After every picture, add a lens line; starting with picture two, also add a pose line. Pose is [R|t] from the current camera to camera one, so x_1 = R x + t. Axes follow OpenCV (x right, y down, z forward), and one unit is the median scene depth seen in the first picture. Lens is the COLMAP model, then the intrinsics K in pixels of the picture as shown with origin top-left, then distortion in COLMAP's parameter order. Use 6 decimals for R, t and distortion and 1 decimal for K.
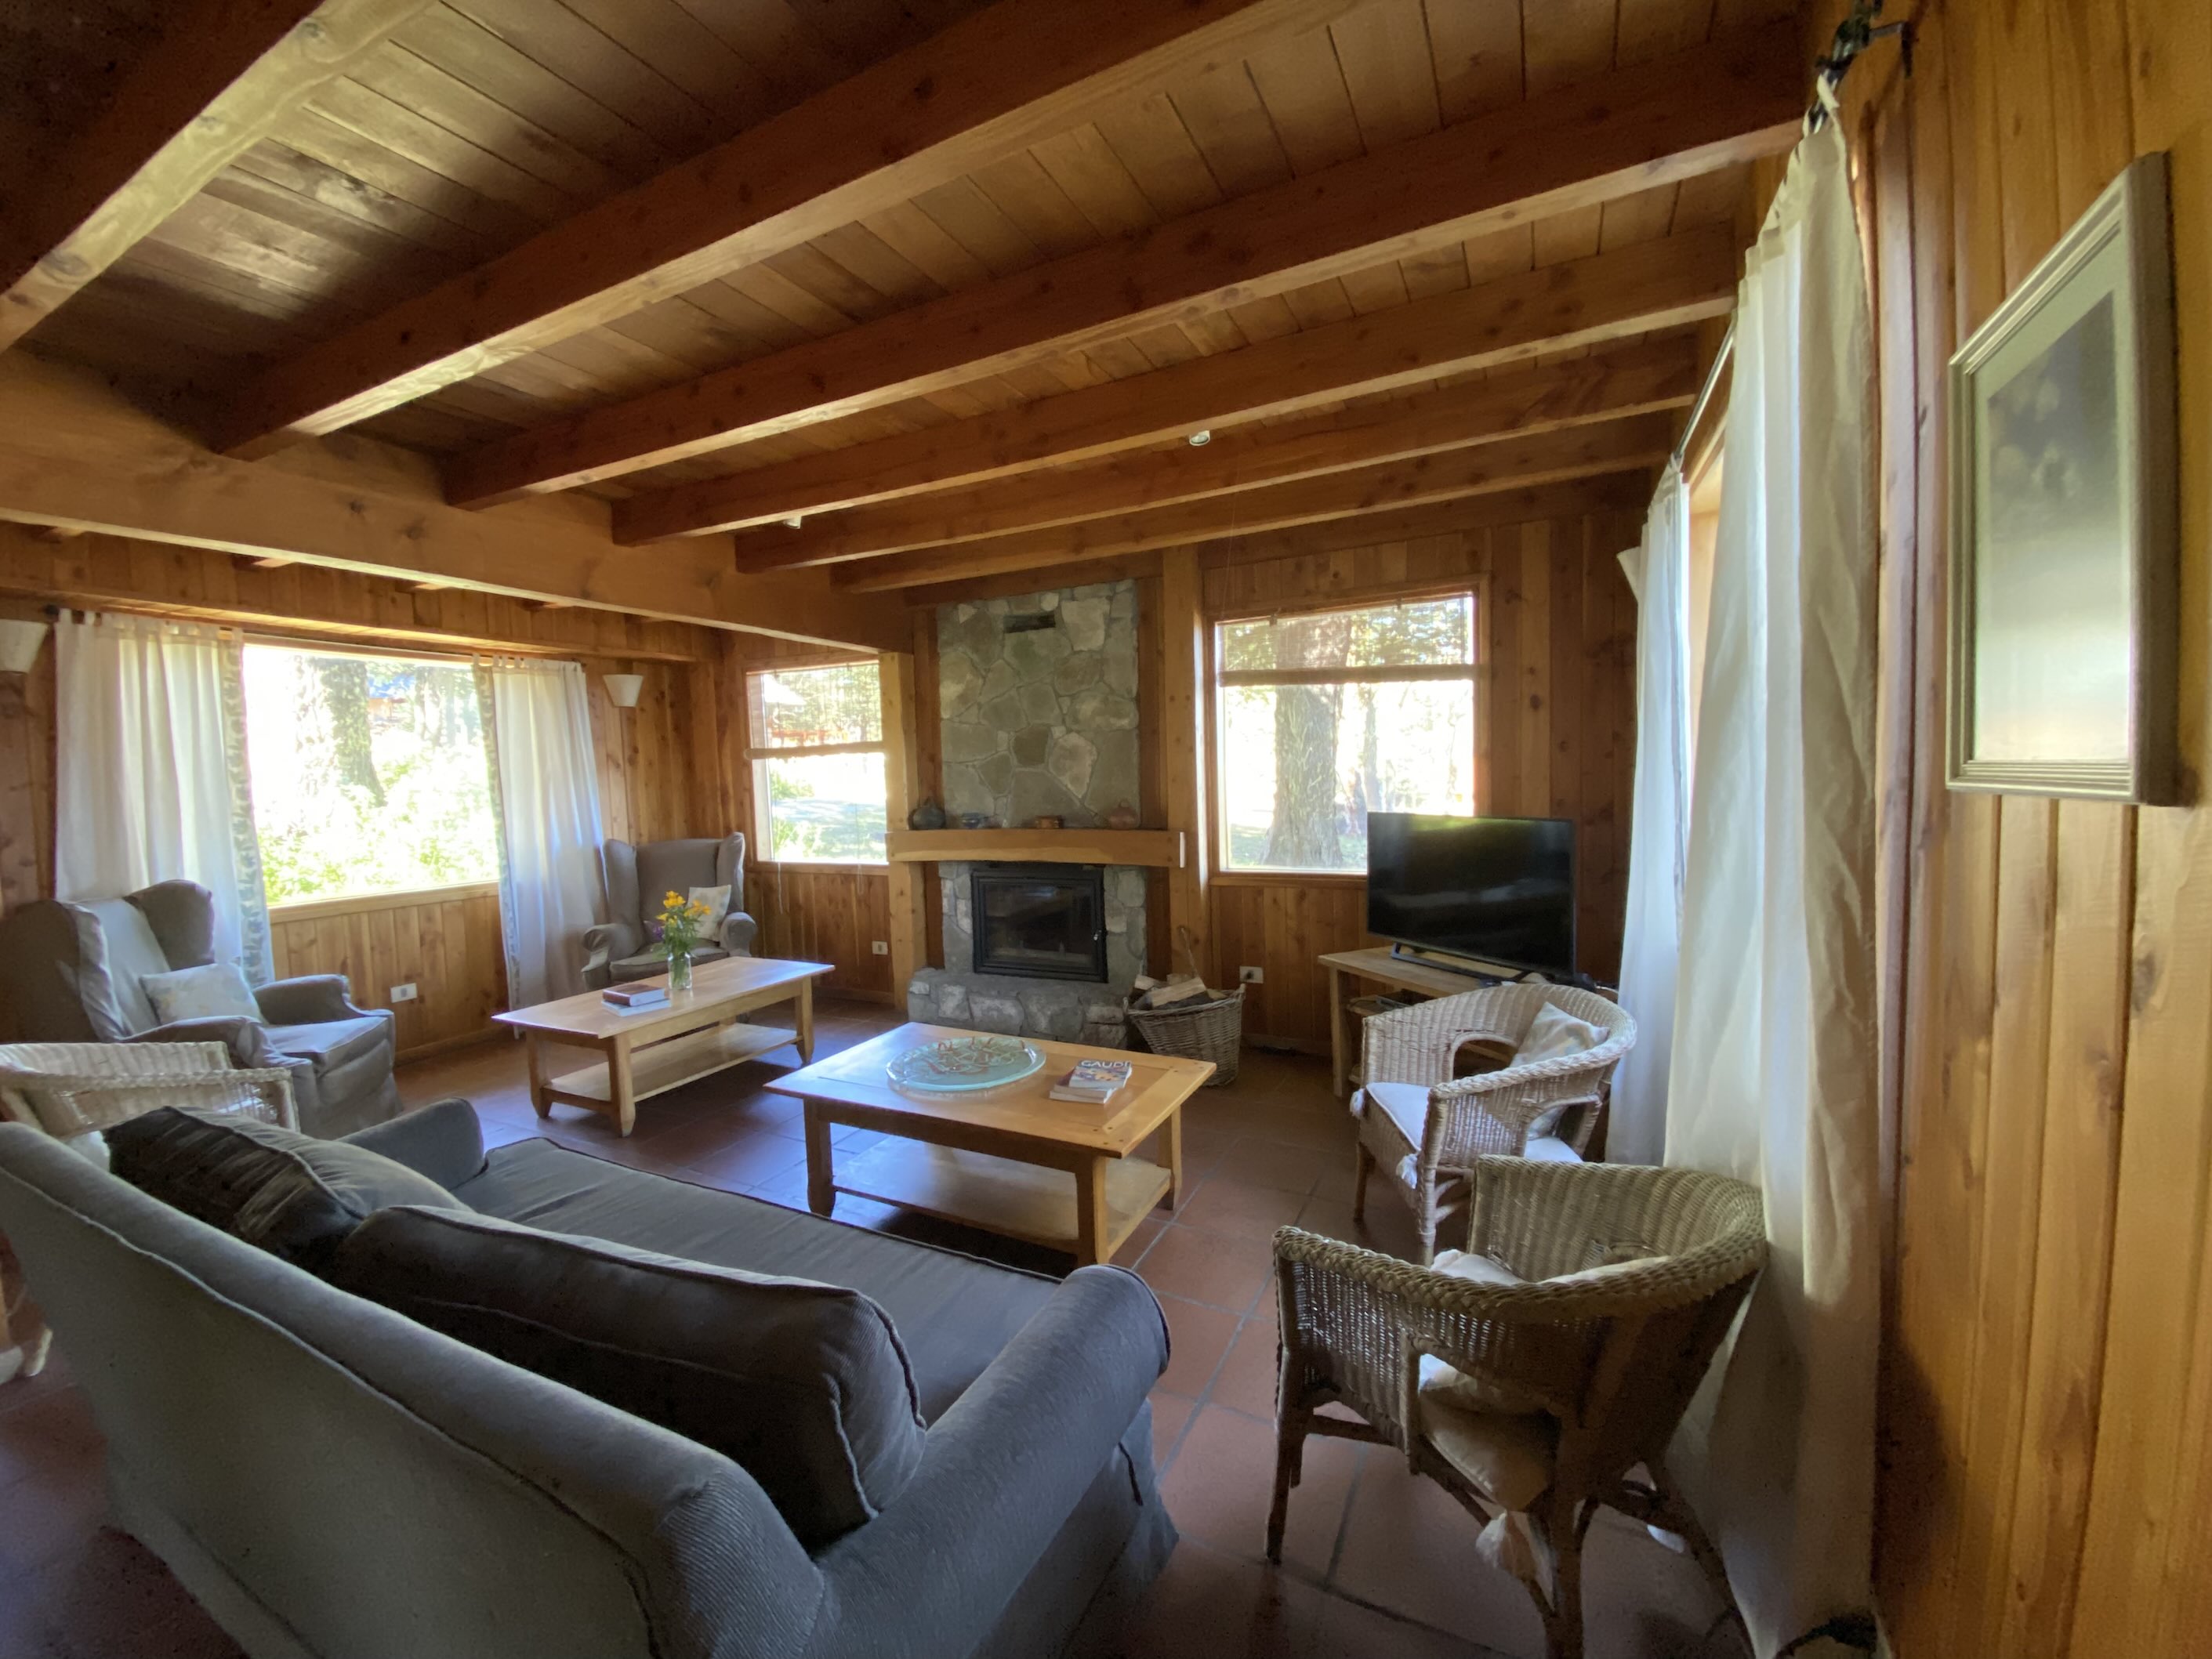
lens RADIAL K [[884.2, 0, 1100.8], [0, 884.2, 829.2], [0, 0, 1]] dist [0.008147, -0.014684]
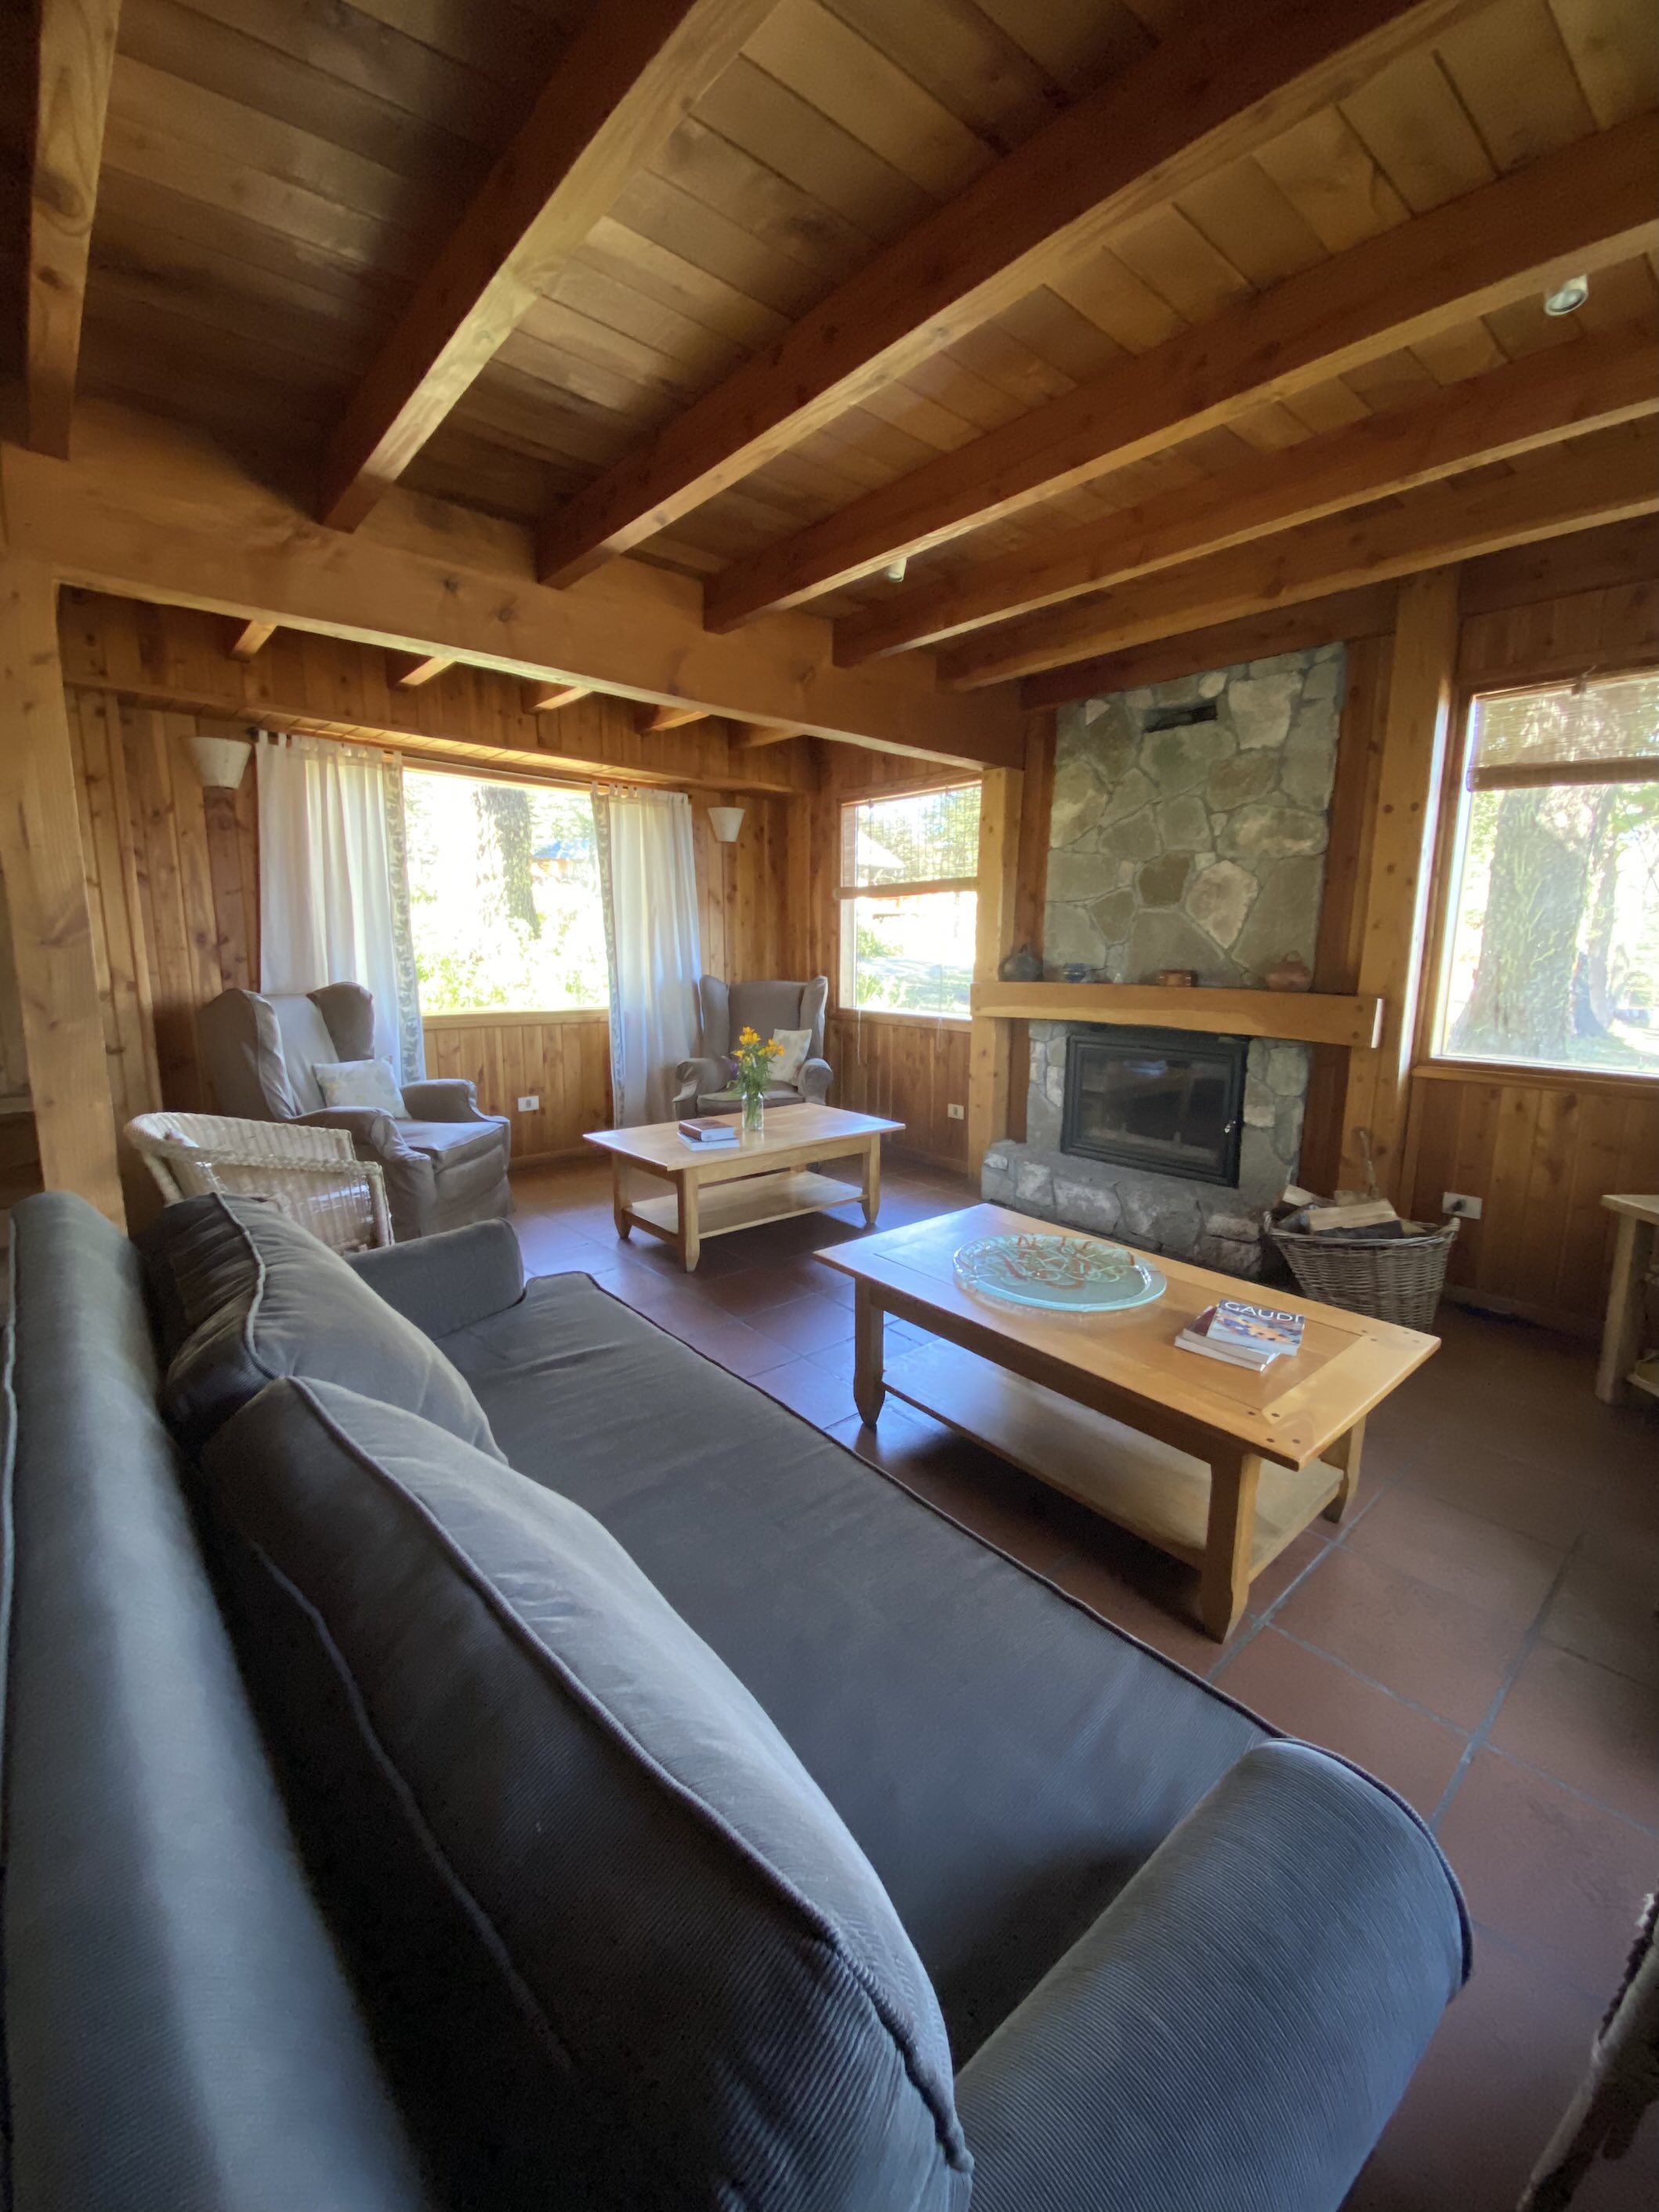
lens RADIAL K [[884.2, 0, 828.3], [0, 884.2, 1096.0], [0, 0, 1]] dist [0.008147, -0.014684]
pose [[0.920120, 0.103989, -0.377579, -0.039333], [-0.062104, 0.990648, 0.121492, 0.021484], [0.386682, -0.088338, 0.917973, 0.152265]]
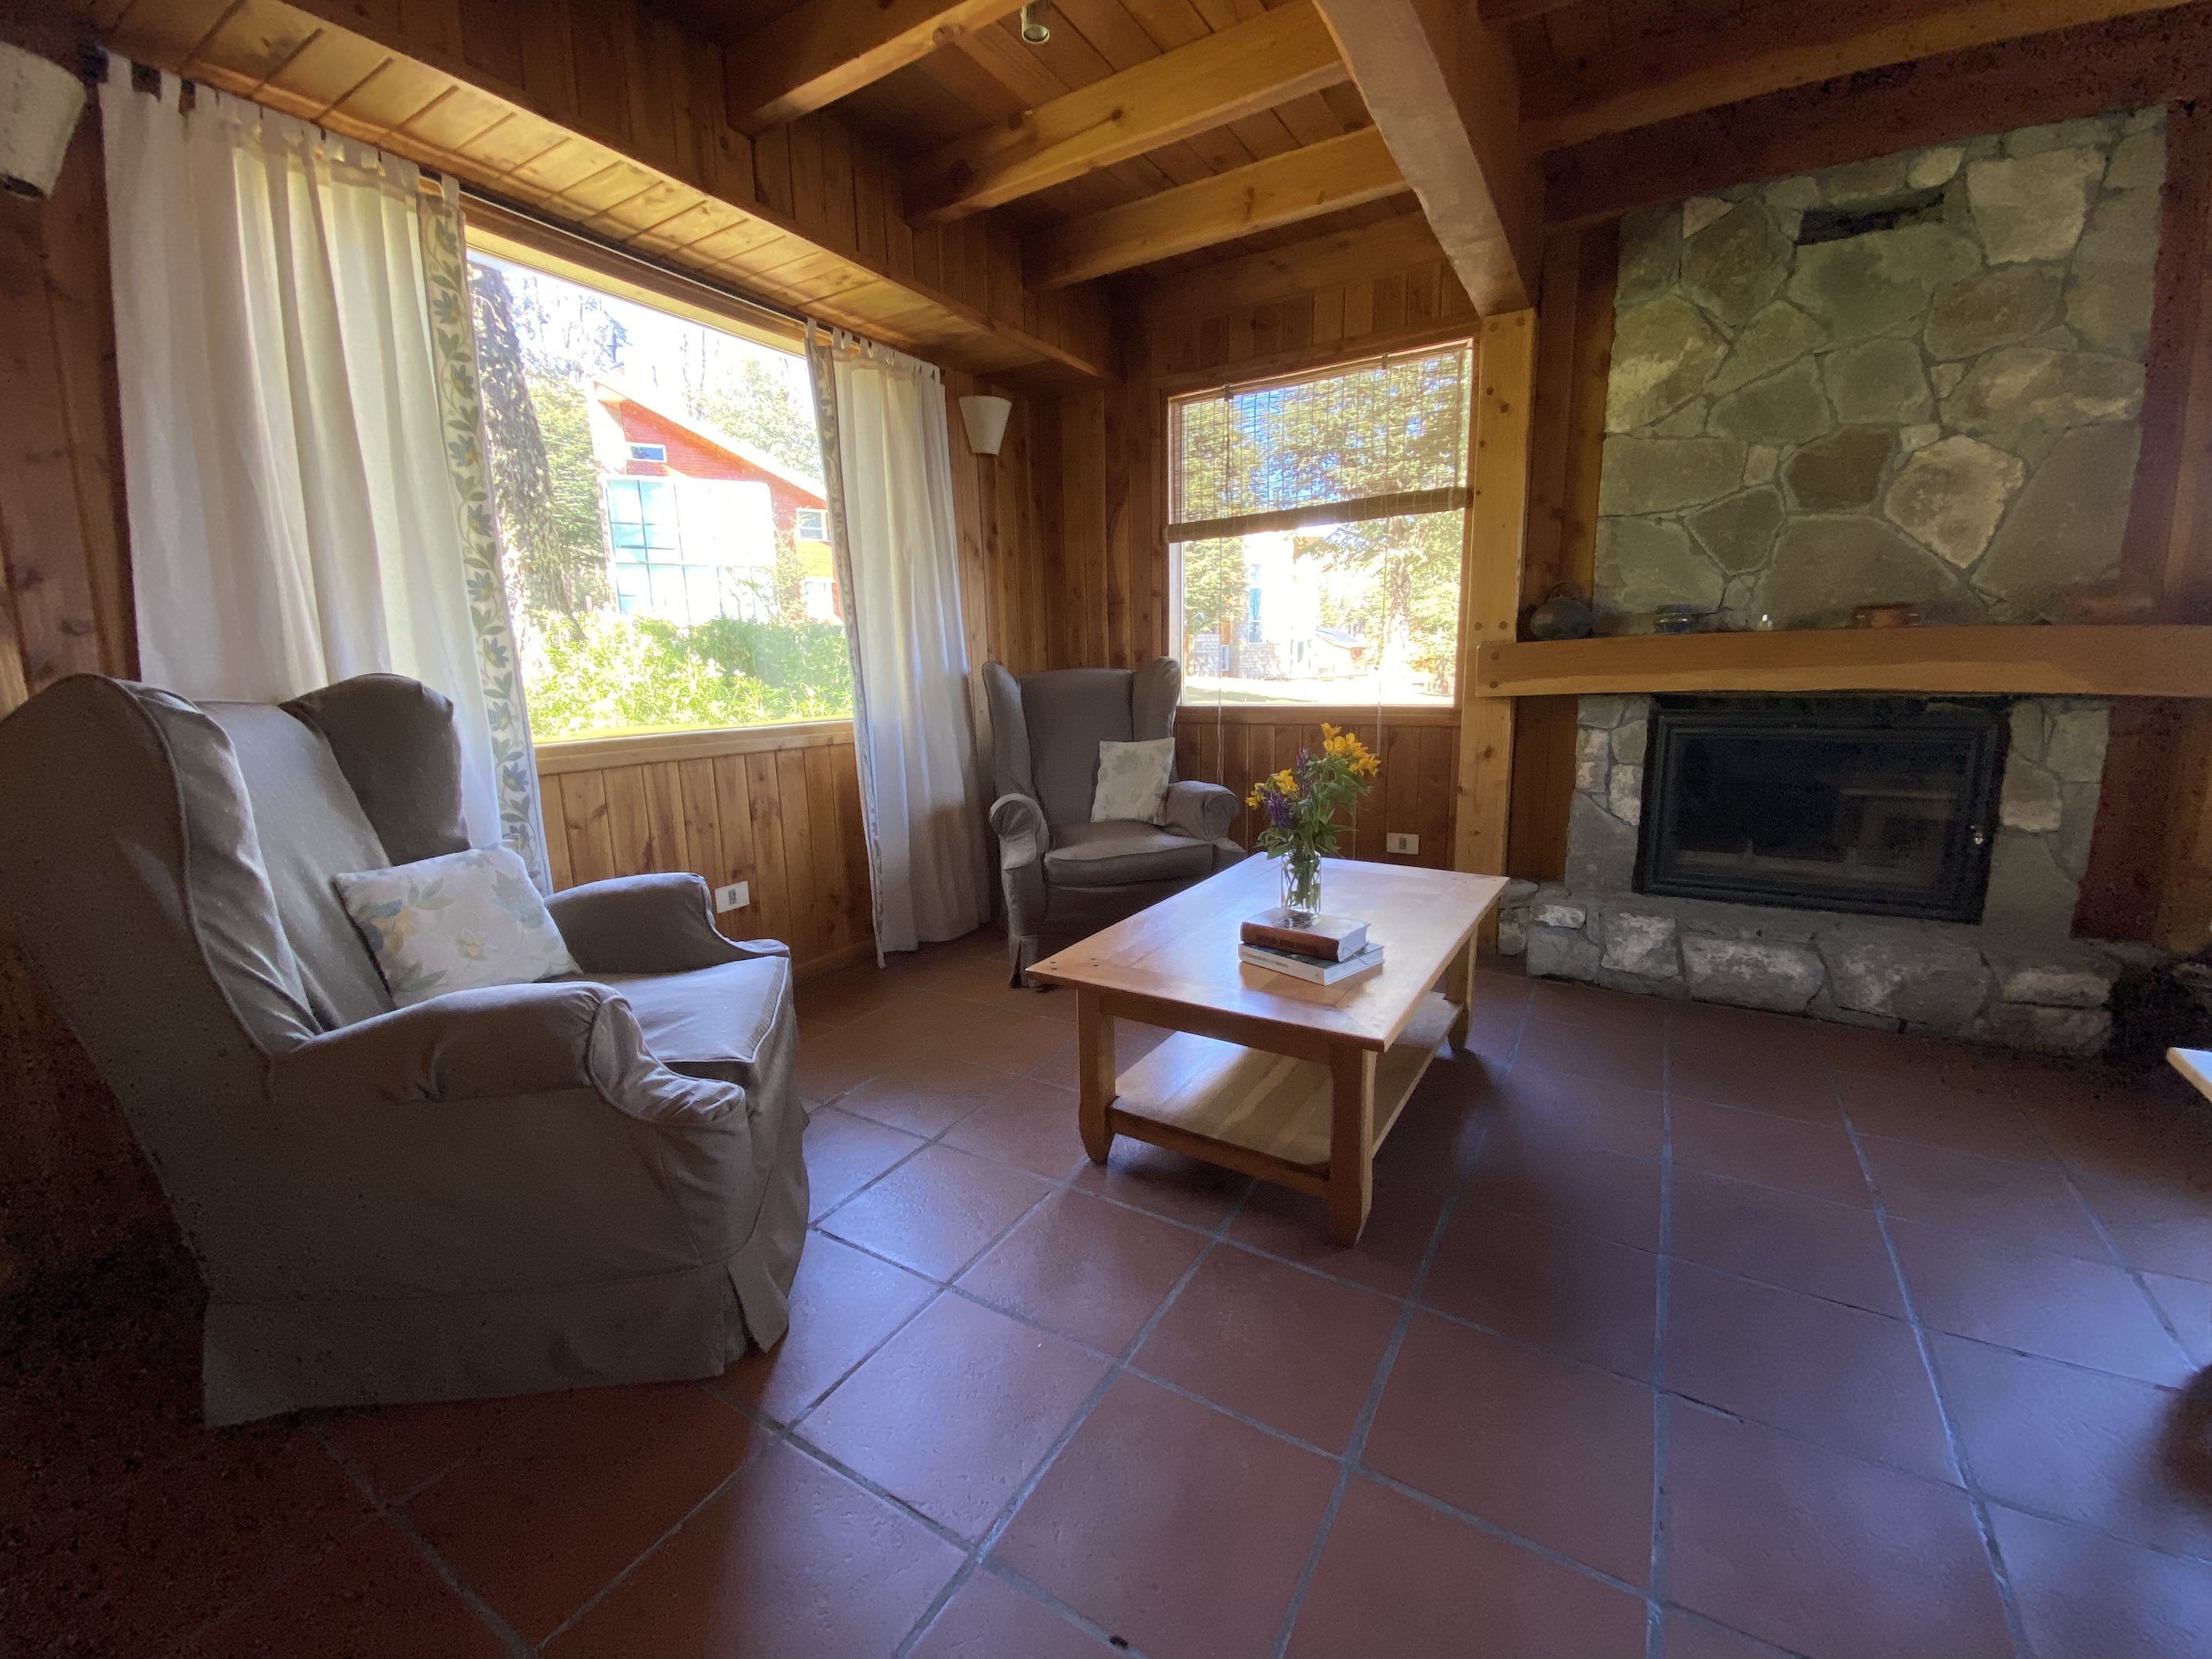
lens RADIAL K [[884.2, 0, 1084.3], [0, 884.2, 830.6], [0, 0, 1]] dist [0.008147, -0.014684]
pose [[0.994215, 0.026713, -0.104033, -0.500687], [-0.013446, 0.991914, 0.126197, 0.062363], [0.106563, -0.124068, 0.986535, 0.446390]]
